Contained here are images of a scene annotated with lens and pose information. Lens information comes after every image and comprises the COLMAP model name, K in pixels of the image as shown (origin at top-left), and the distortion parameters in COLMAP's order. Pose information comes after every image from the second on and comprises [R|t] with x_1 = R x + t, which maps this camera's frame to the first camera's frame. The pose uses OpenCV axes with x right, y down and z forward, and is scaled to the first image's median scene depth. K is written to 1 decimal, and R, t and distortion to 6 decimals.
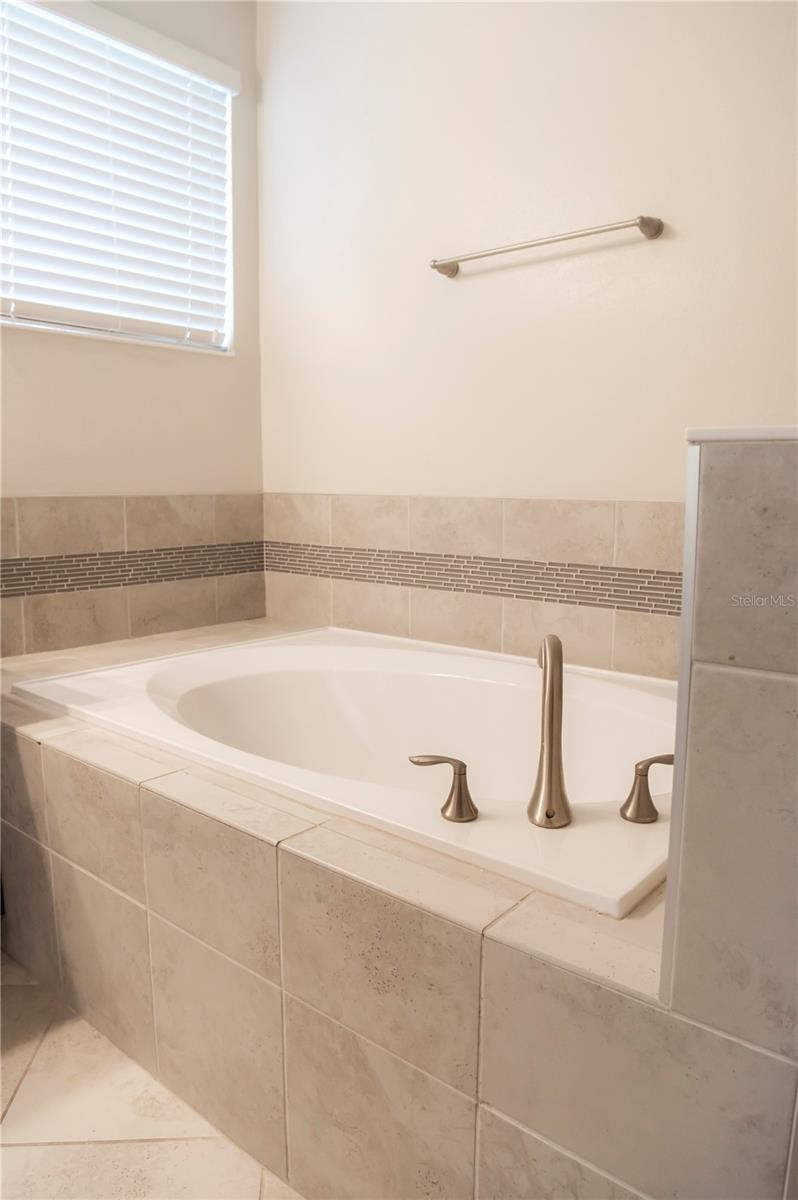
lens RADIAL K [[822.8, 0, 397.1], [0, 822.8, 593.6], [0, 0, 1]] dist [-0.066521, 0.014643]
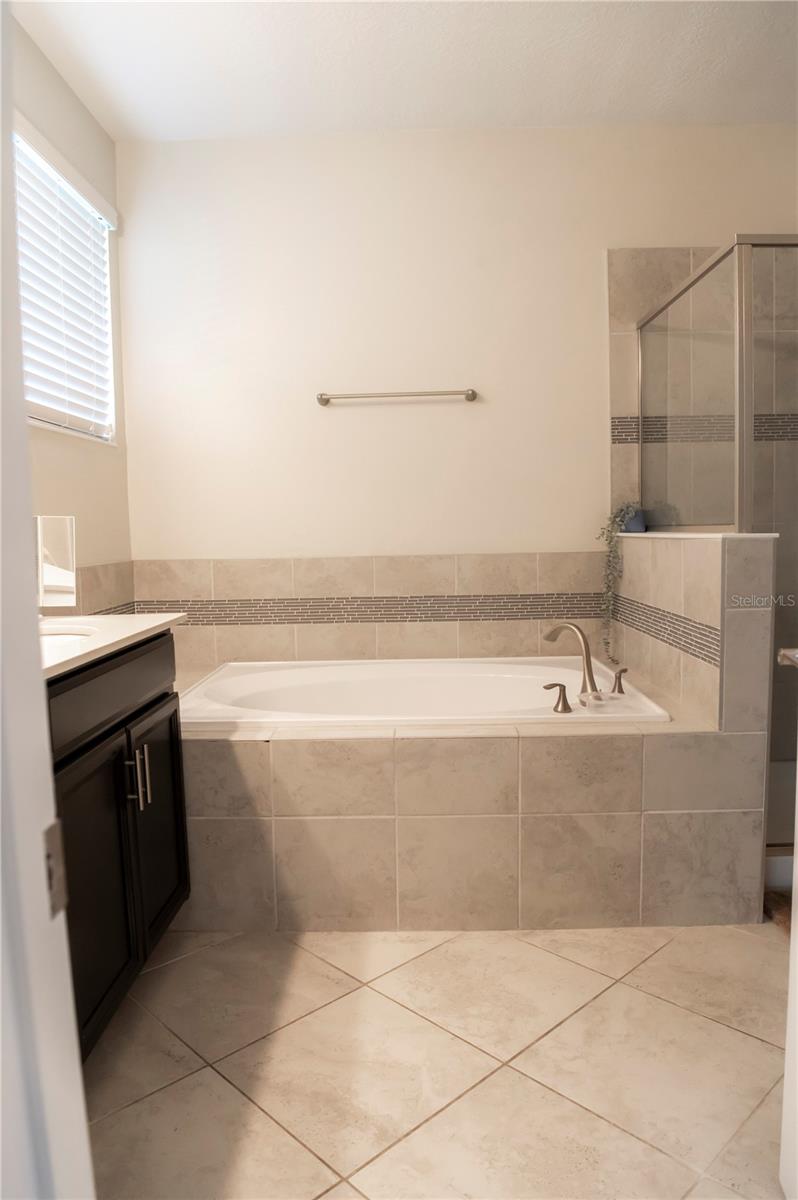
lens RADIAL K [[822.8, 0, 404.9], [0, 822.8, 602.5], [0, 0, 1]] dist [-0.066521, 0.014643]
pose [[0.769297, -0.075615, 0.634401, -0.755483], [0.107375, 0.994150, -0.011713, -0.008843], [-0.629804, 0.077130, 0.772915, -0.179921]]
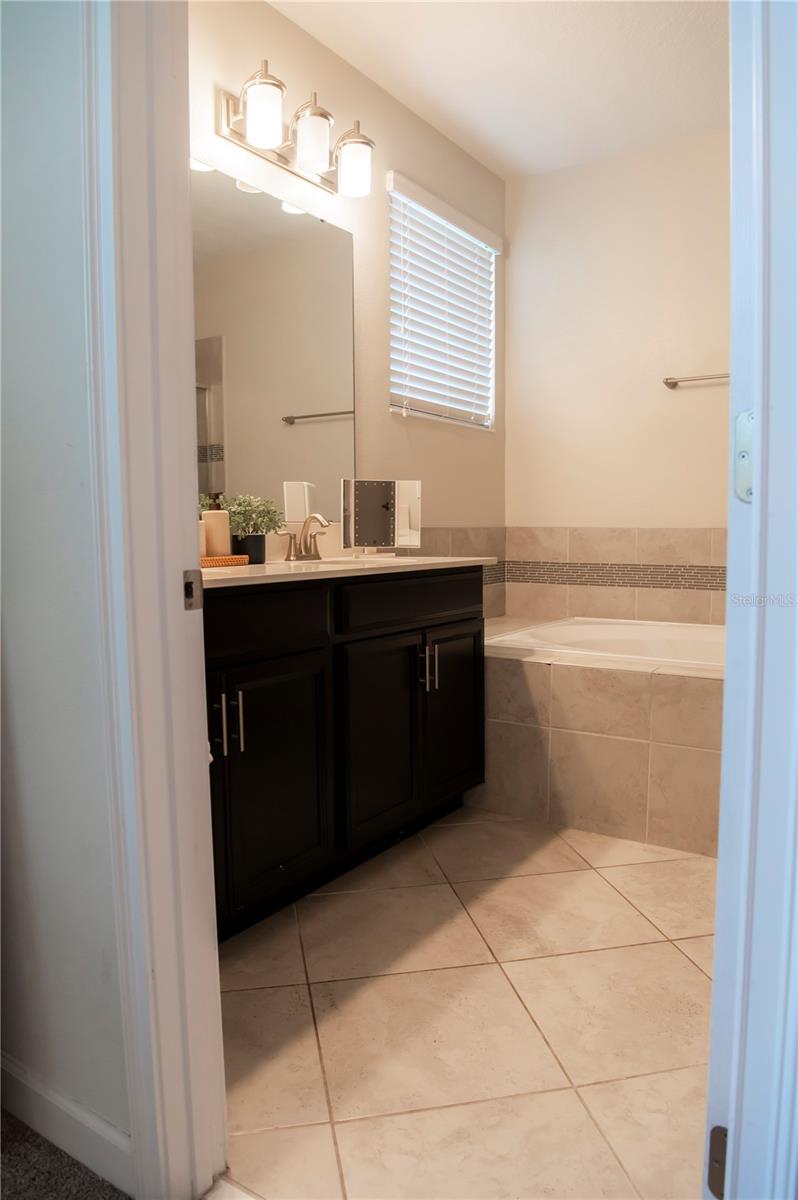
lens RADIAL K [[822.8, 0, 410.2], [0, 822.8, 596.9], [0, 0, 1]] dist [-0.066521, 0.014643]
pose [[0.991558, -0.015704, 0.128710, -0.632794], [0.022228, 0.998531, -0.049406, 0.079568], [-0.127745, 0.051850, 0.990451, -0.465623]]
